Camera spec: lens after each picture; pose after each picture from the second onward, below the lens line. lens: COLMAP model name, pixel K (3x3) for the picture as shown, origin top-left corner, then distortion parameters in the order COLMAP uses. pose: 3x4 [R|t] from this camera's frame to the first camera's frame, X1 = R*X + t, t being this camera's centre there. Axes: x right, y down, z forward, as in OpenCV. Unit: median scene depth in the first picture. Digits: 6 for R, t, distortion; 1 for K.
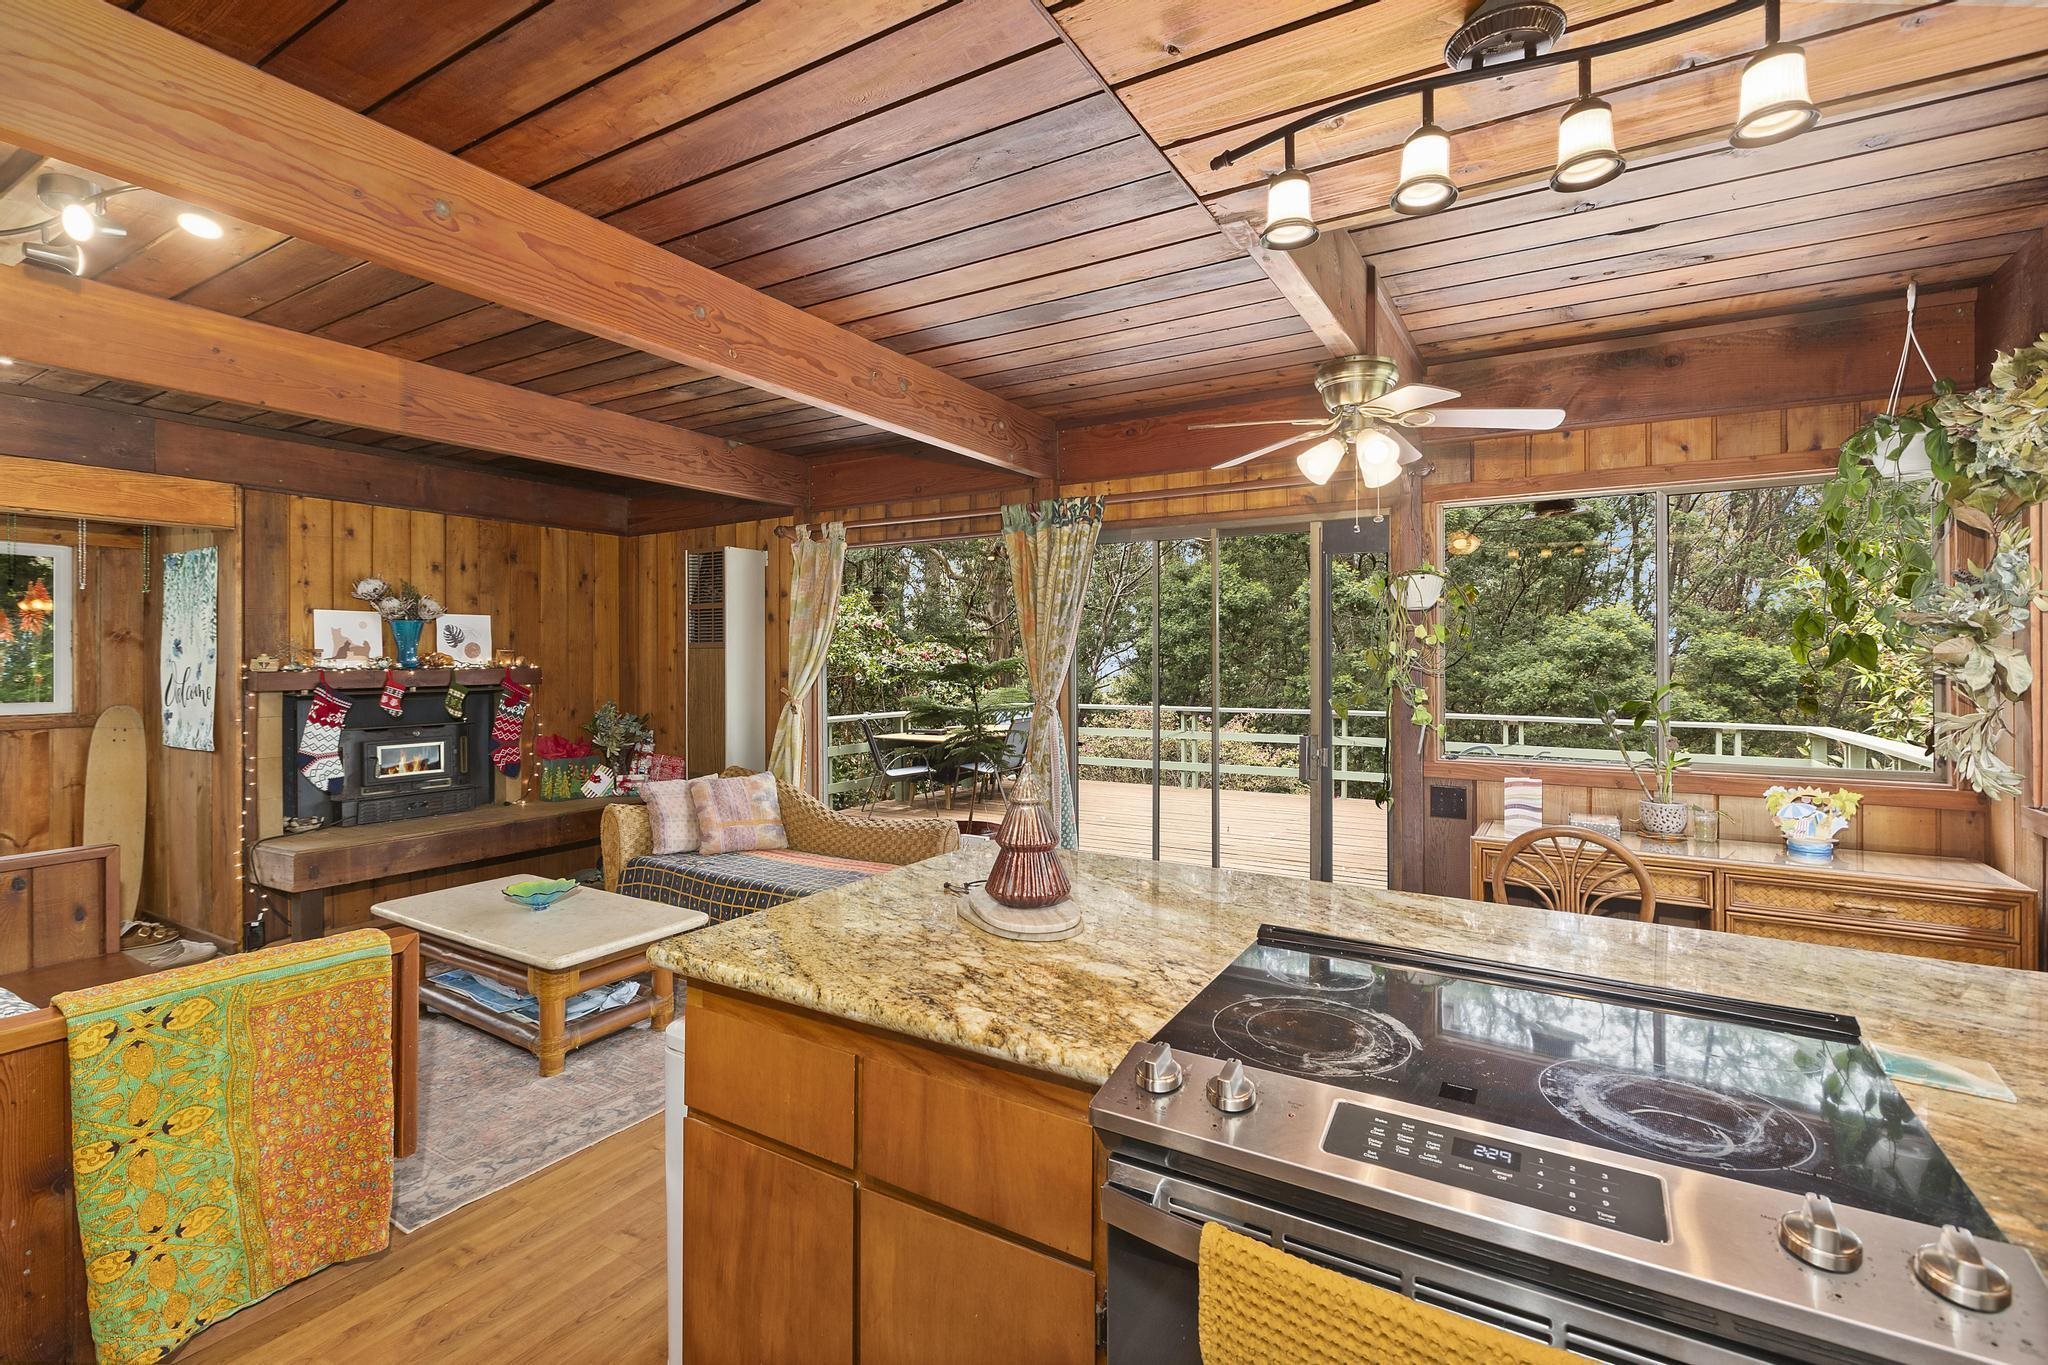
lens RADIAL K [[920.0, 0, 1018.7], [0, 920.0, 660.4], [0, 0, 1]] dist [0.001040, 0.000072]
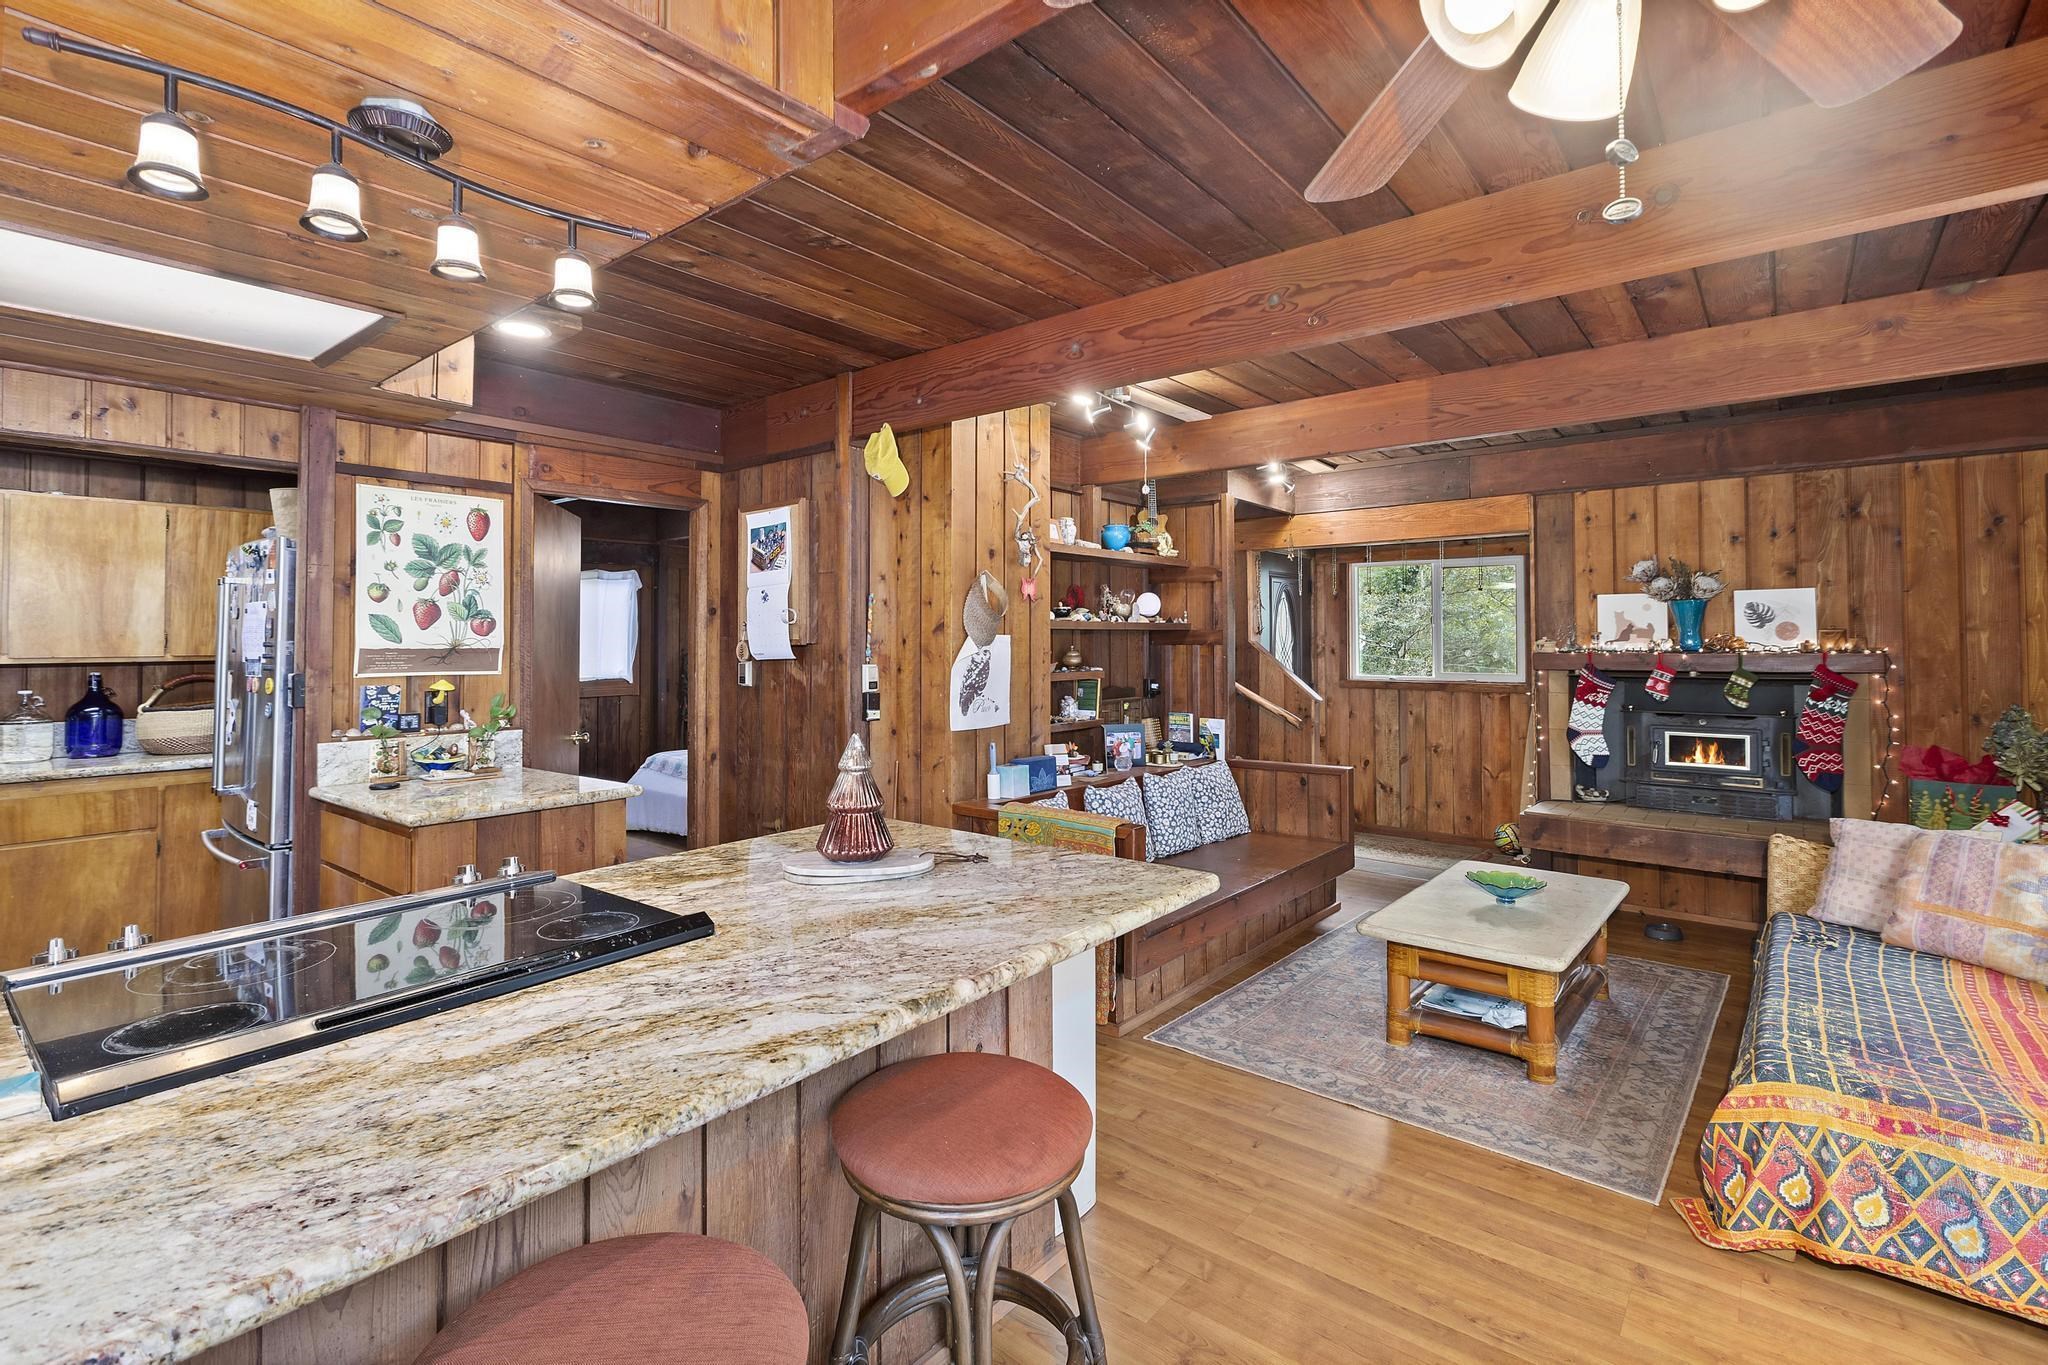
lens RADIAL K [[937.0, 0, 1020.6], [0, 937.0, 631.5], [0, 0, 1]] dist [0.001126, 0.000187]
pose [[-0.140469, -0.010295, -0.990032, 0.390167], [-0.000971, 0.999947, -0.010260, -0.001232], [0.990085, -0.000480, -0.140472, 0.476246]]
